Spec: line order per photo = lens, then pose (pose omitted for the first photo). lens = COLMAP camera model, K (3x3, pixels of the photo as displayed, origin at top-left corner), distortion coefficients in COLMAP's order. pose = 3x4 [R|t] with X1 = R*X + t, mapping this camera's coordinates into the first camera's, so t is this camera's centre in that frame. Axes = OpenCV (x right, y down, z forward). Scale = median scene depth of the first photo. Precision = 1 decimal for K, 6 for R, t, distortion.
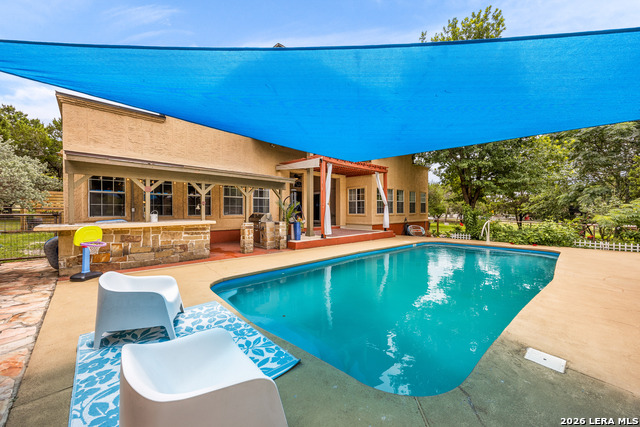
lens RADIAL K [[247.7, 0, 310.8], [0, 247.7, 211.4], [0, 0, 1]] dist [0.000266, 0.000916]
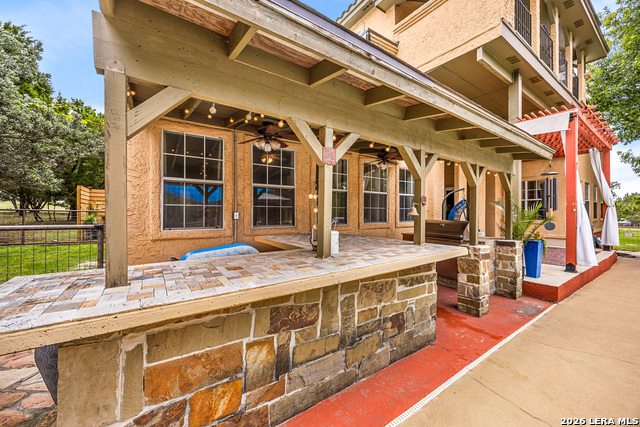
lens RADIAL K [[247.7, 0, 305.5], [0, 247.7, 211.1], [0, 0, 1]] dist [0.000266, 0.000916]
pose [[0.985229, -0.000893, -0.171242, -0.424626], [-0.001385, 0.999912, -0.013184, -0.007901], [0.171238, 0.013226, 0.985141, 0.453030]]
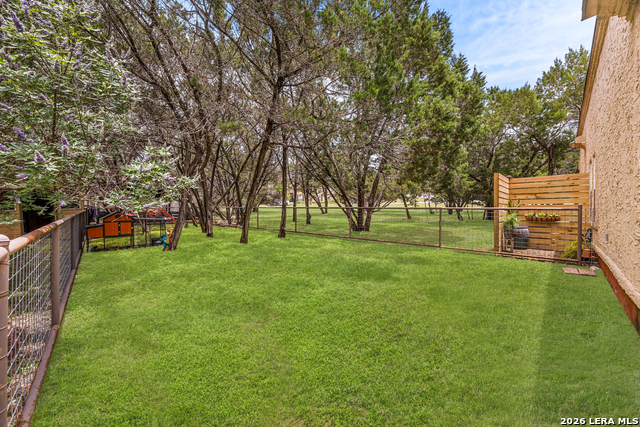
lens RADIAL K [[247.7, 0, 319.4], [0, 247.7, 211.4], [0, 0, 1]] dist [0.000266, 0.000916]
pose [[0.049698, 0.001206, -0.998764, -0.833383], [-0.010515, 0.999944, 0.000684, -0.007400], [0.998709, 0.010468, 0.049708, 0.754657]]
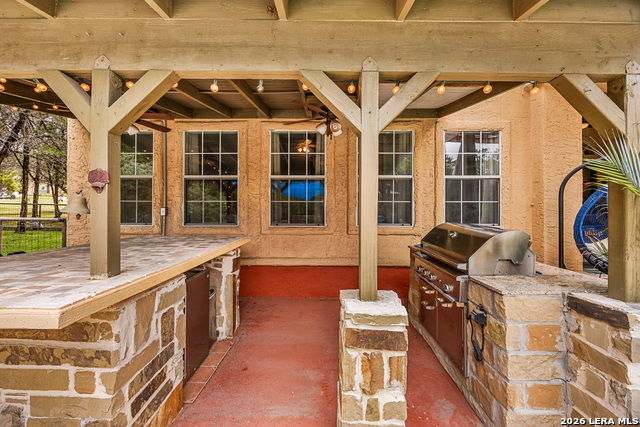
lens RADIAL K [[247.7, 0, 310.3], [0, 247.7, 208.1], [0, 0, 1]] dist [0.000266, 0.000916]
pose [[0.714698, 0.002007, -0.699430, -0.152230], [-0.006127, 0.999975, -0.003391, -0.011665], [0.699406, 0.006709, 0.714693, 0.760168]]
